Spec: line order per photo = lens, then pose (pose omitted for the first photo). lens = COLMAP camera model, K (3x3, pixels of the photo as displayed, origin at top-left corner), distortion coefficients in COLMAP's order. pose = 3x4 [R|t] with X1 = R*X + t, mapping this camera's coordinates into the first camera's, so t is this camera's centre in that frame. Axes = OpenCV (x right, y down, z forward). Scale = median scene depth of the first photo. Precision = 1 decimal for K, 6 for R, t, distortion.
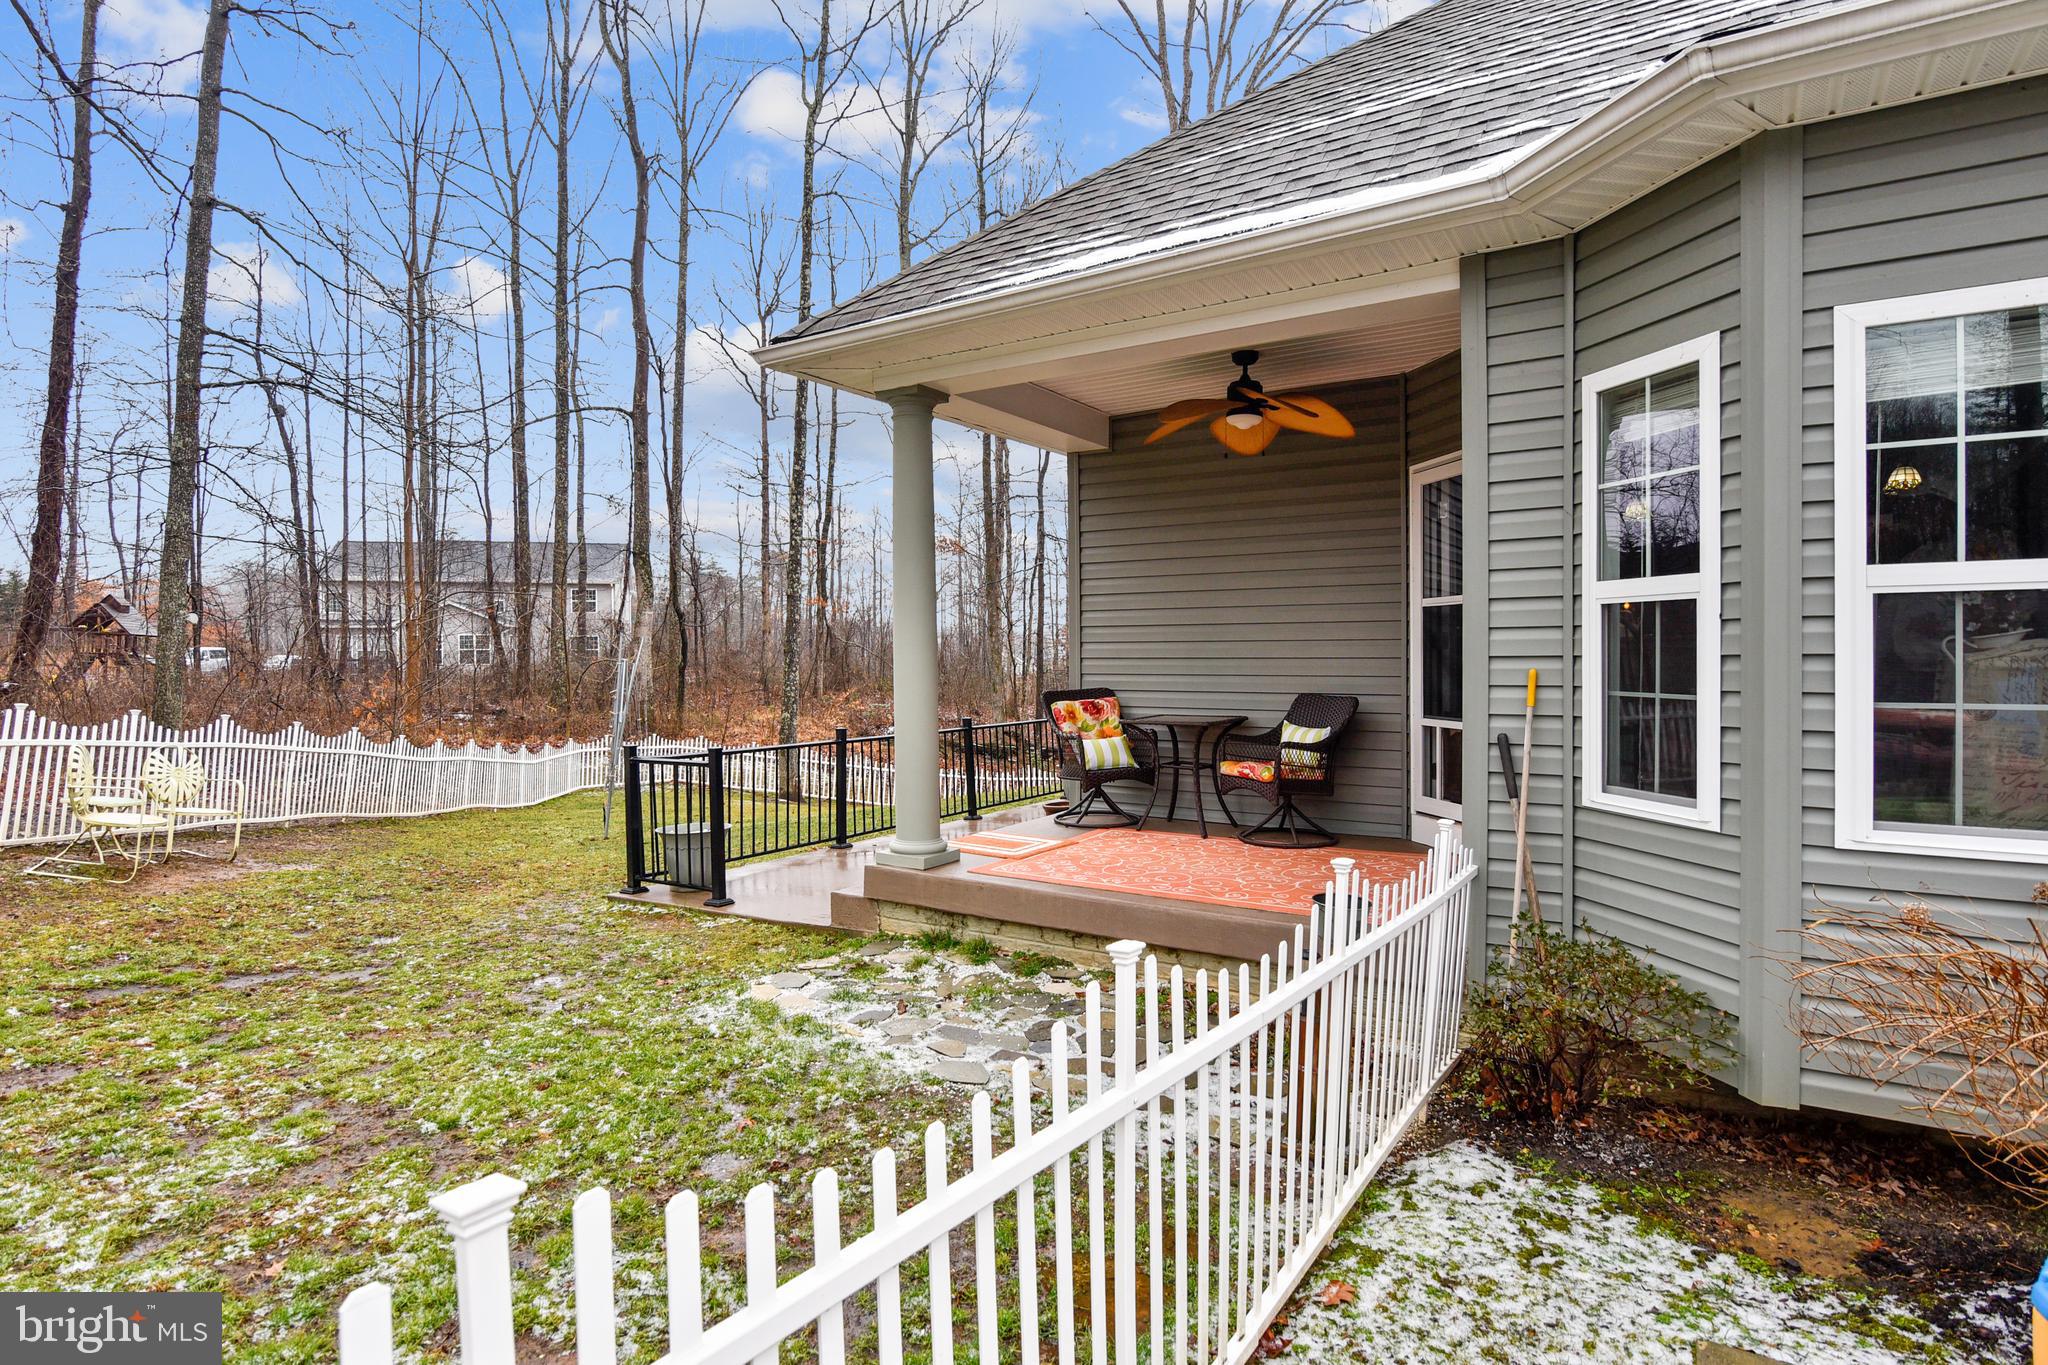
lens RADIAL K [[1086.1, 0, 1024.0], [0, 1086.1, 682.5], [0, 0, 1]] dist [-0.017961, -0.000403]
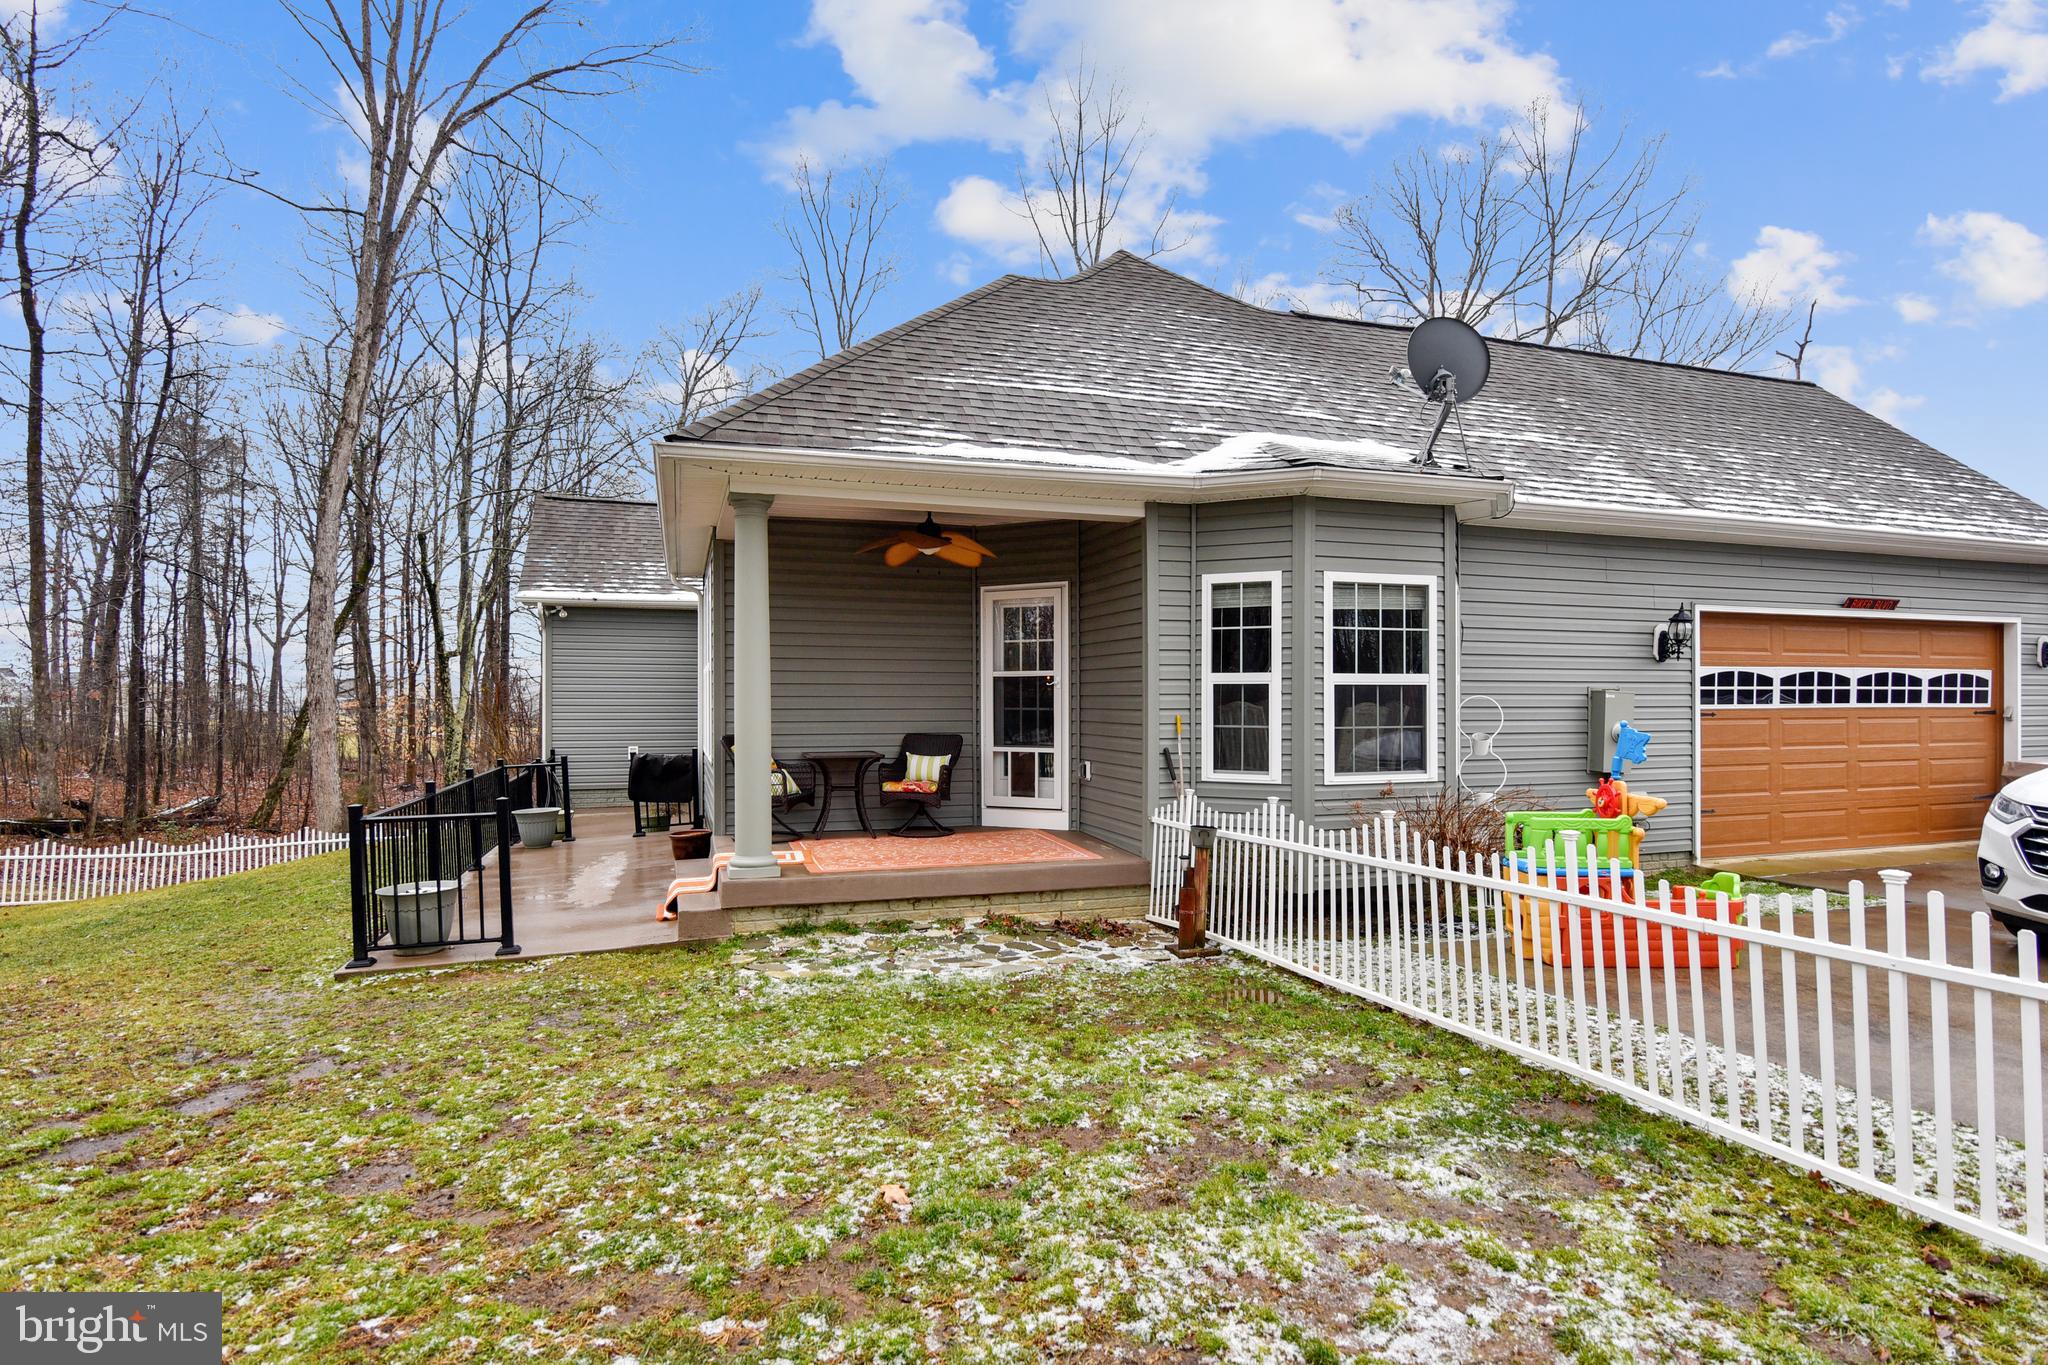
lens RADIAL K [[1050.3, 0, 1020.6], [0, 1050.3, 707.9], [0, 0, 1]] dist [-0.003235, -0.000582]
pose [[0.619510, 0.001253, 0.784988, -1.143428], [0.016390, 0.999760, -0.014530, -0.001495], [-0.784817, 0.021867, 0.619341, 0.022178]]
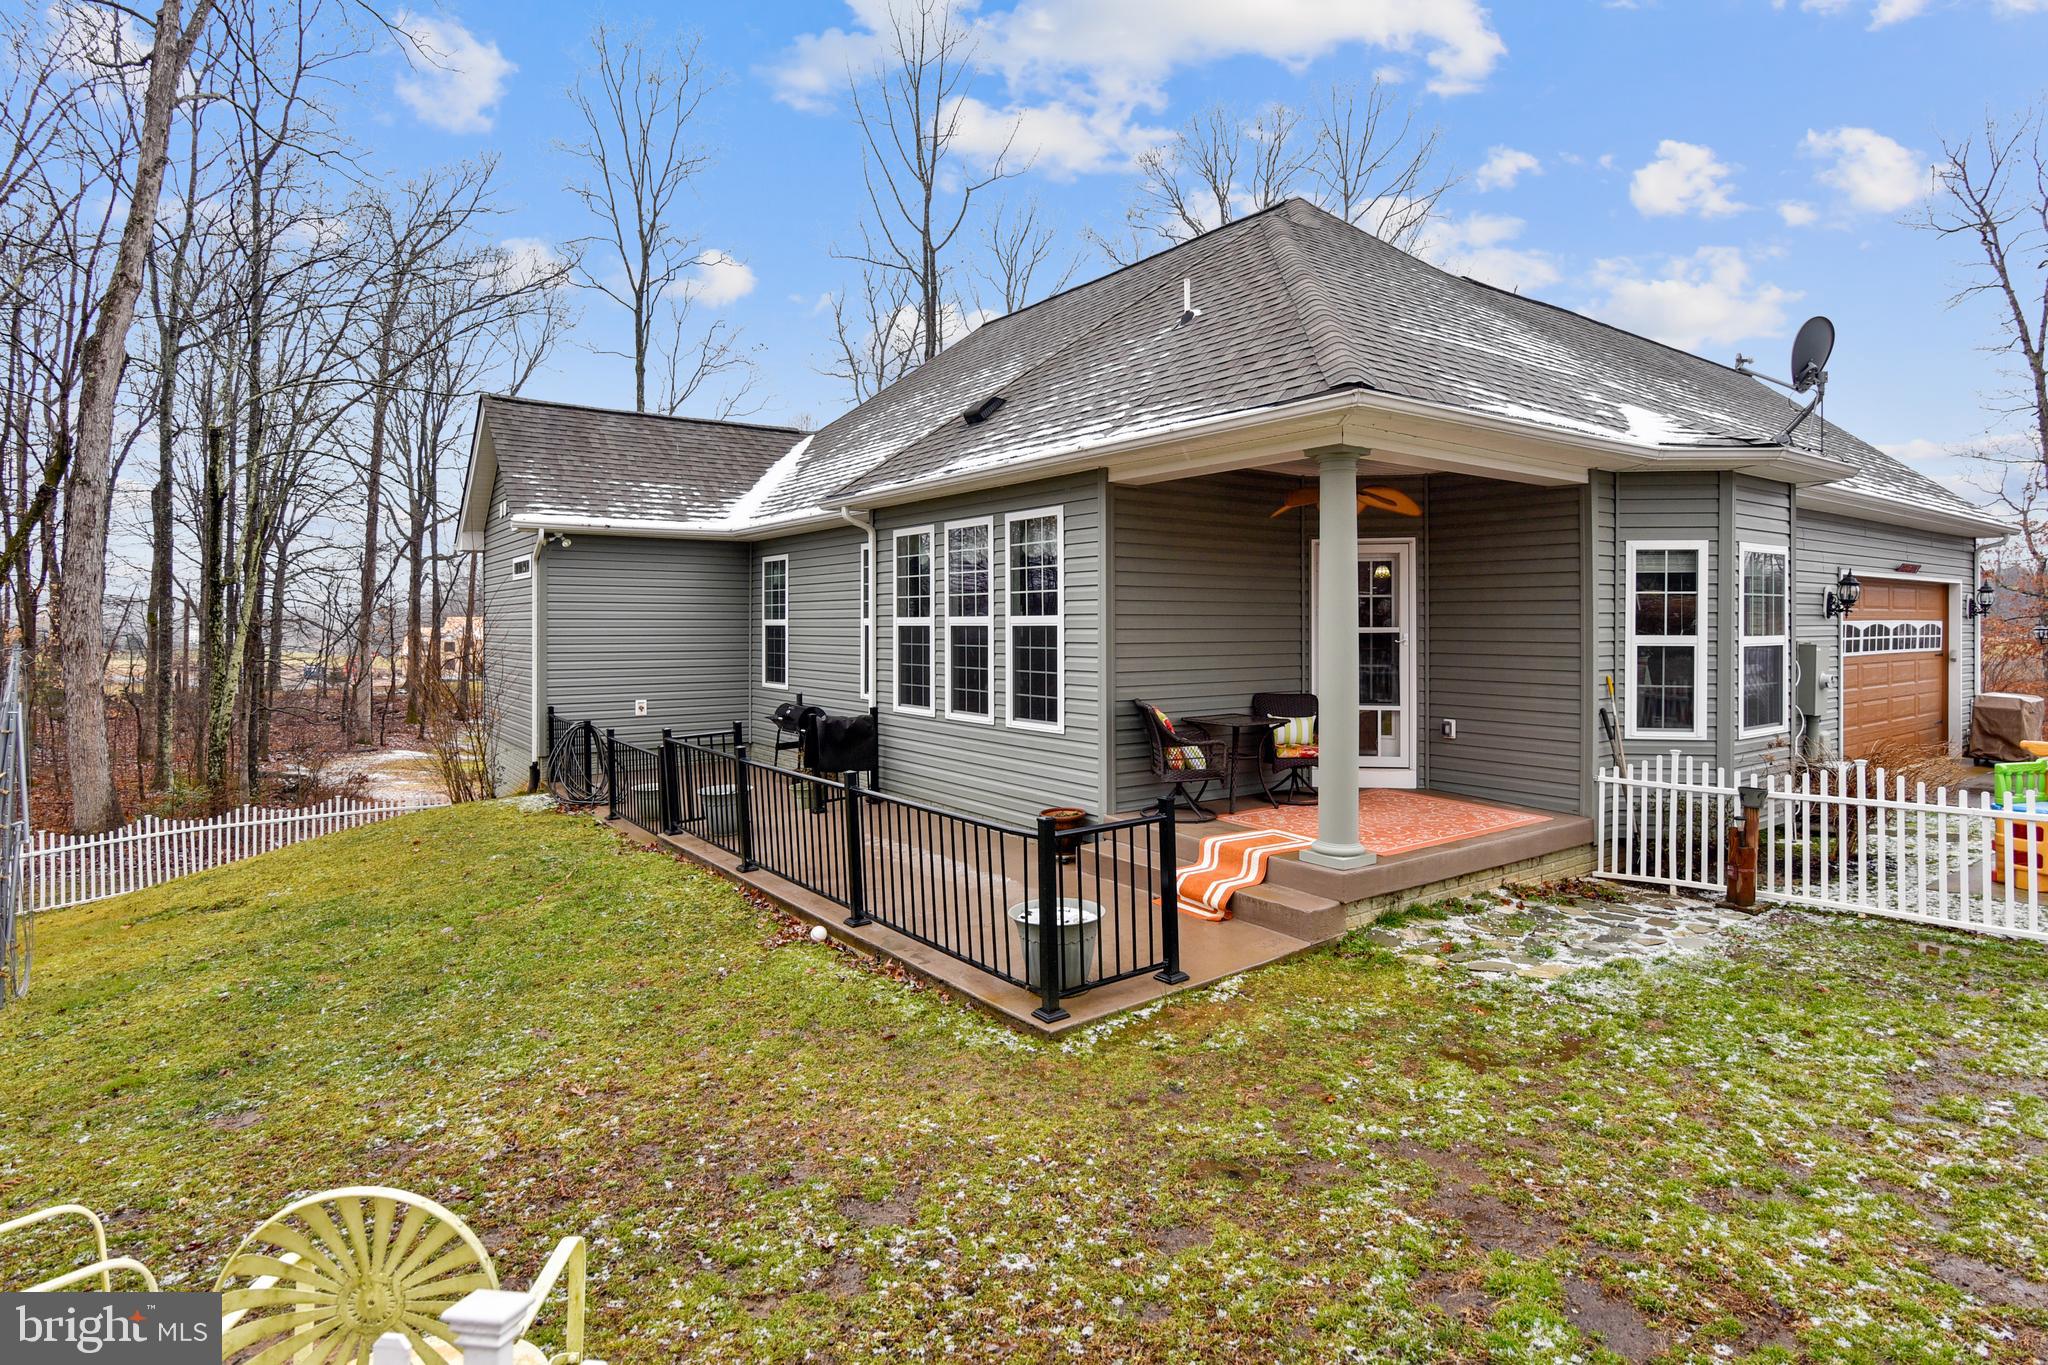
lens RADIAL K [[1068.3, 0, 1029.2], [0, 1068.3, 623.3], [0, 0, 1]] dist [-0.013985, -0.001070]
pose [[0.344981, 0.006167, 0.938589, -1.684756], [0.023594, 0.999605, -0.015240, -0.099019], [-0.938313, 0.027403, 0.344699, 1.236235]]
